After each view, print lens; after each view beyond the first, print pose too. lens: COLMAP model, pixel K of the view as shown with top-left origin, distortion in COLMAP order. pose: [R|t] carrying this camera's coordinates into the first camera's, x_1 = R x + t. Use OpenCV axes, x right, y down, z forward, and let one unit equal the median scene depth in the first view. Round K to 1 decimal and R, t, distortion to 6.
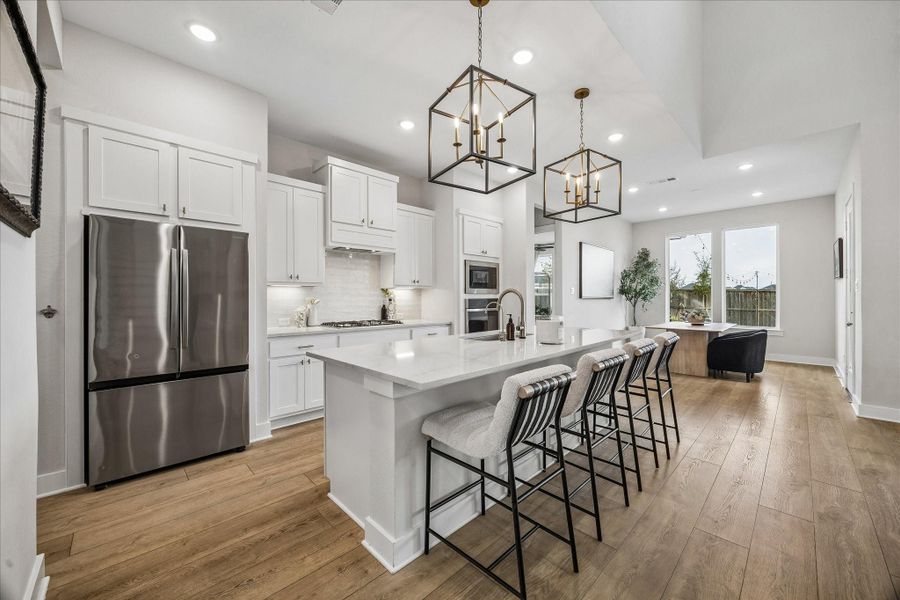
lens RADIAL K [[341.3, 0, 451.6], [0, 341.3, 299.1], [0, 0, 1]] dist [-0.006784, 0.000582]
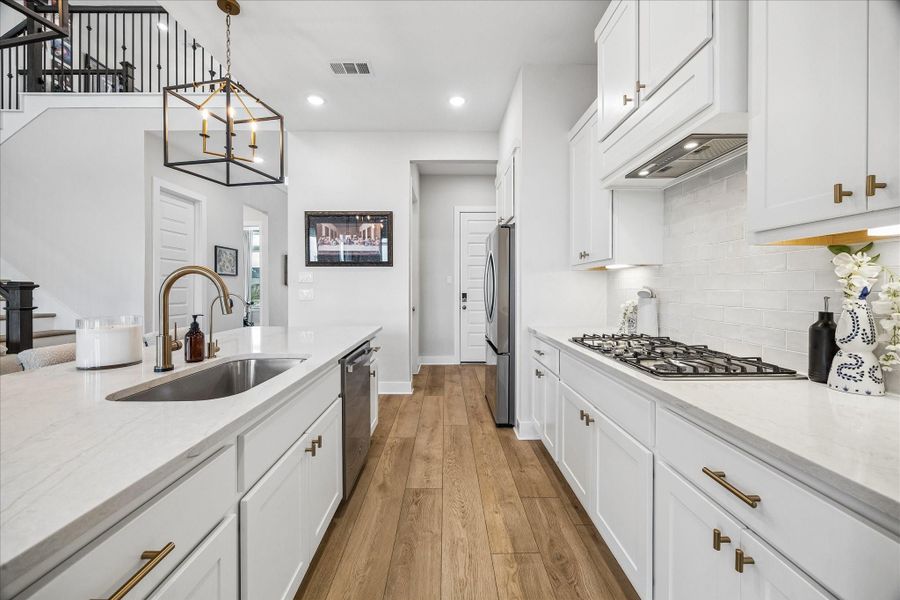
lens RADIAL K [[341.3, 0, 452.7], [0, 341.3, 289.1], [0, 0, 1]] dist [-0.006784, 0.000582]
pose [[-0.683429, 0.006041, -0.729992, 0.158126], [-0.001284, 0.999954, 0.009477, -0.001836], [0.730016, 0.007414, -0.683390, 0.935910]]
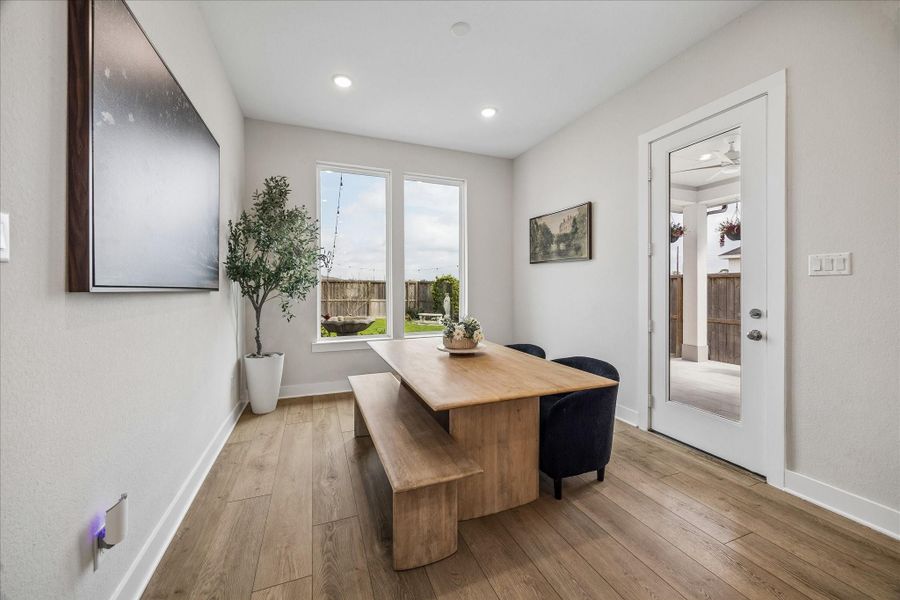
lens RADIAL K [[341.3, 0, 449.2], [0, 341.3, 286.6], [0, 0, 1]] dist [-0.006784, 0.000582]
pose [[0.383356, -0.000053, 0.923601, 0.394390], [0.006916, 0.999972, -0.002813, -0.005428], [-0.923575, 0.007466, 0.383345, 1.024359]]
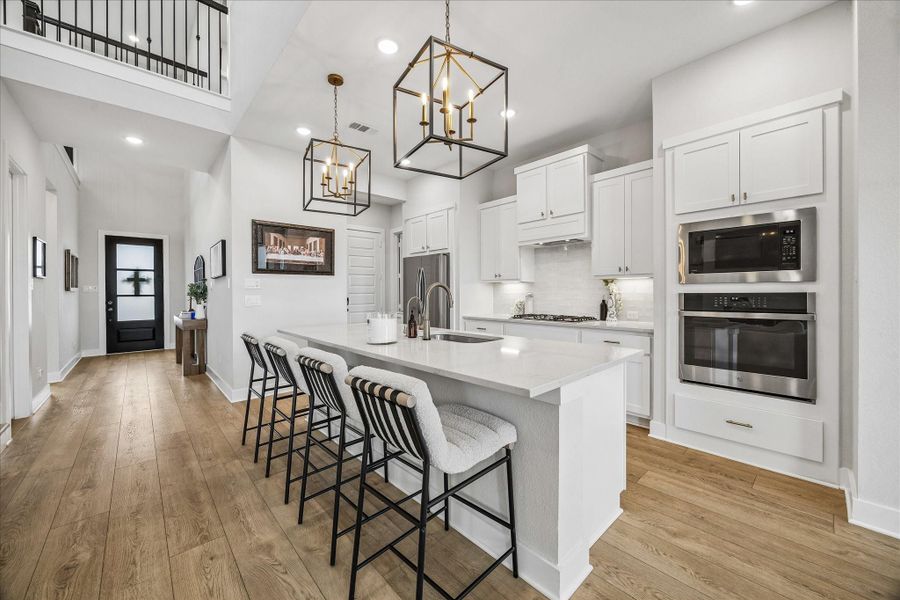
lens RADIAL K [[341.3, 0, 445.5], [0, 341.3, 295.2], [0, 0, 1]] dist [-0.006784, 0.000582]
pose [[-0.035974, 0.011590, -0.999286, 0.618139], [-0.000544, 0.999932, 0.011617, -0.003669], [0.999353, 0.000961, -0.035966, 0.623861]]
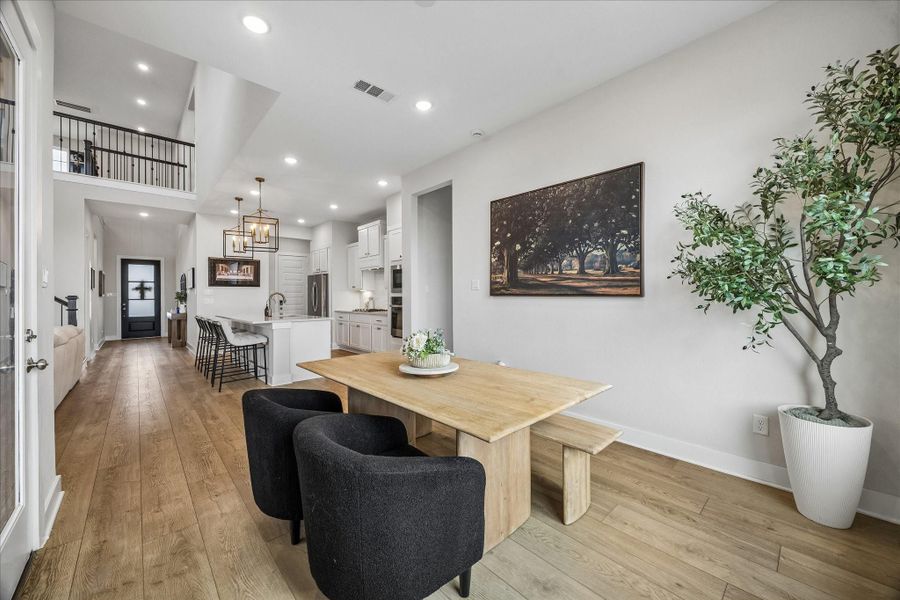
lens RADIAL K [[341.3, 0, 447.0], [0, 341.3, 296.3], [0, 0, 1]] dist [-0.006784, 0.000582]
pose [[-0.030963, 0.001931, -0.999519, 1.293085], [0.001776, 0.999997, 0.001877, -0.004405], [0.999519, -0.001717, -0.030967, 1.236746]]
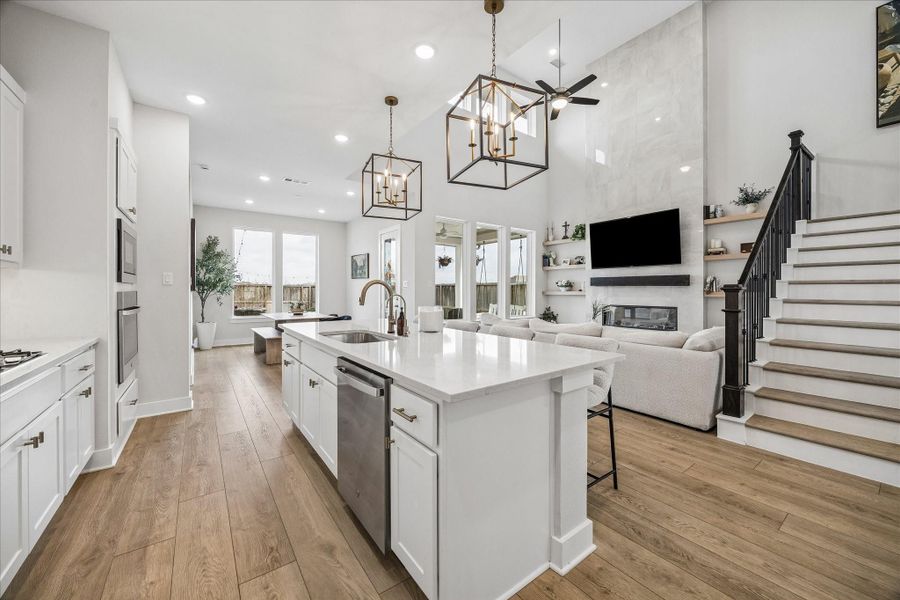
lens RADIAL K [[341.3, 0, 447.8], [0, 341.3, 290.8], [0, 0, 1]] dist [-0.006784, 0.000582]
pose [[0.137509, -0.000722, 0.990500, -0.409849], [0.005062, 0.999987, 0.000026, -0.000351], [-0.990488, 0.005010, 0.137511, 0.414599]]
